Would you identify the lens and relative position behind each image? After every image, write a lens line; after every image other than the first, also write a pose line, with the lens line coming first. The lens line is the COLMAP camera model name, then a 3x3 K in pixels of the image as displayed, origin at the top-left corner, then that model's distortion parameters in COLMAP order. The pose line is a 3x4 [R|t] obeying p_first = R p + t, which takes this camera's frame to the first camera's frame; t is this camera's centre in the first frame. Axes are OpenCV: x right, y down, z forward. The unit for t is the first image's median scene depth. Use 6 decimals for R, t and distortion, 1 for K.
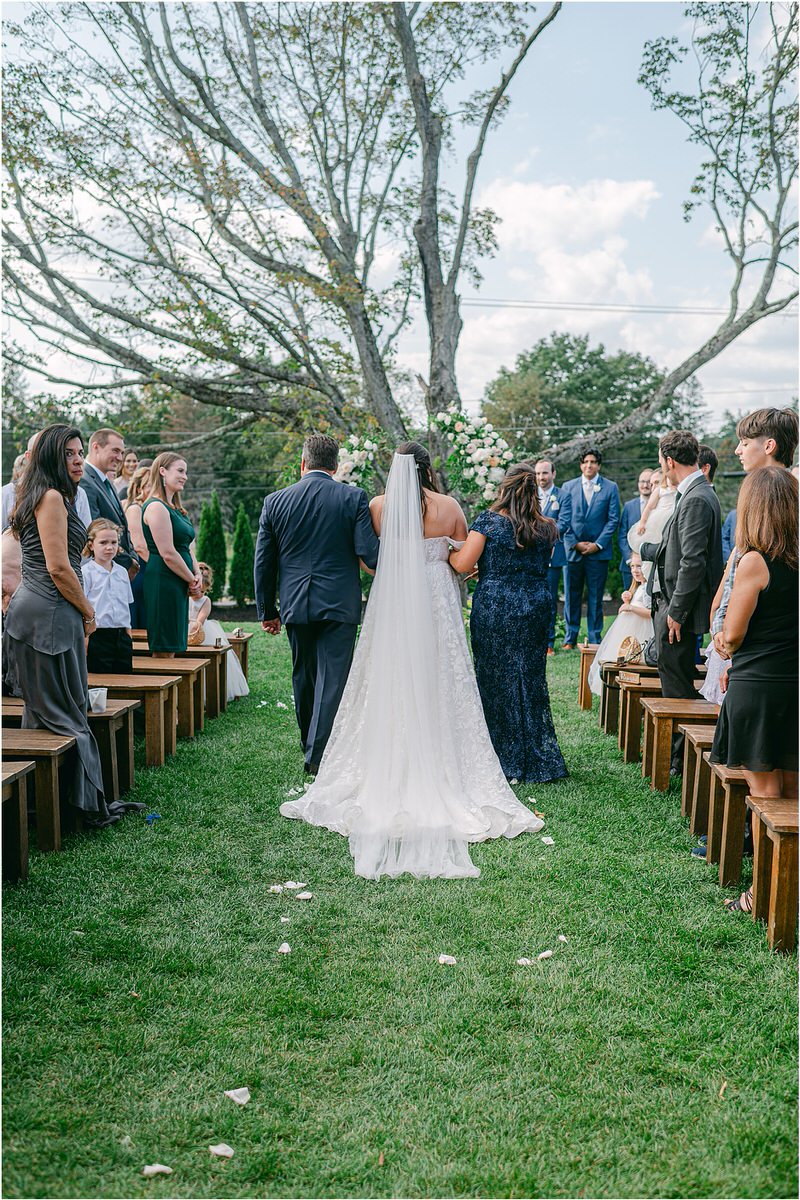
lens RADIAL K [[1185.8, 0, 400.0], [0, 1185.8, 600.0], [0, 0, 1]] dist [-0.000018, -0.010785]
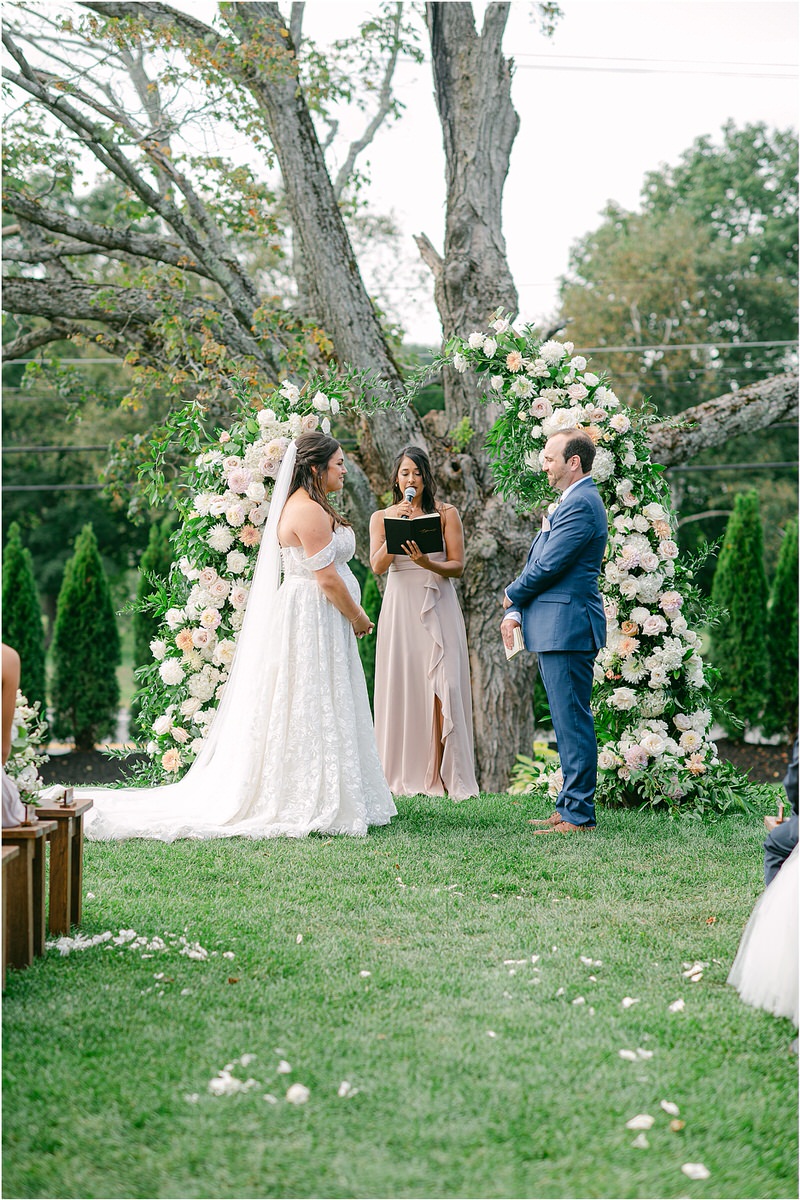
lens RADIAL K [[2845.9, 0, 400.0], [0, 2845.9, 600.0], [0, 0, 1]] dist [0.003778, 0.045550]
pose [[0.999931, -0.004043, 0.011068, -0.004431], [0.004622, 0.998599, -0.052719, 0.003525], [-0.010840, 0.052766, 0.998548, -0.061659]]
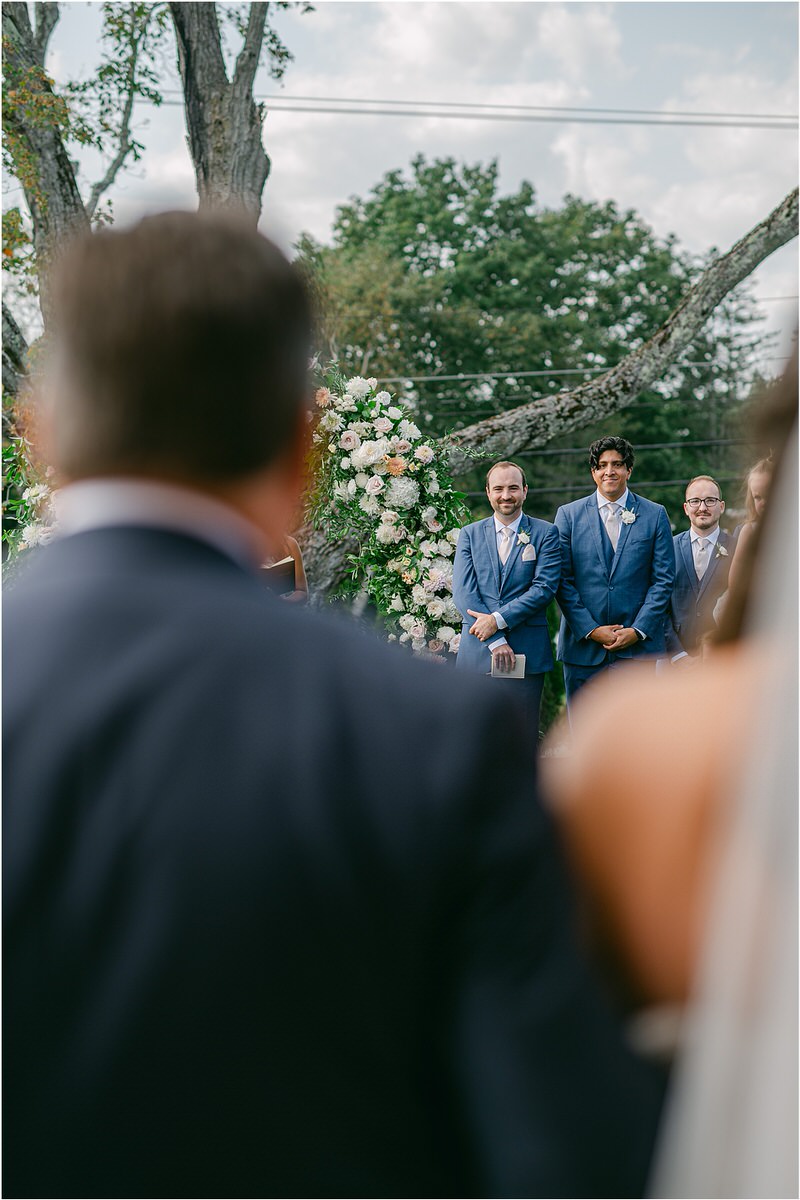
lens RADIAL K [[2845.9, 0, 400.0], [0, 2845.9, 600.0], [0, 0, 1]] dist [0.003778, 0.045550]
pose [[0.992111, -0.021072, 0.123578, -0.036617], [0.028917, 0.997655, -0.062040, 0.007098], [-0.121981, 0.065124, 0.990394, -0.095367]]
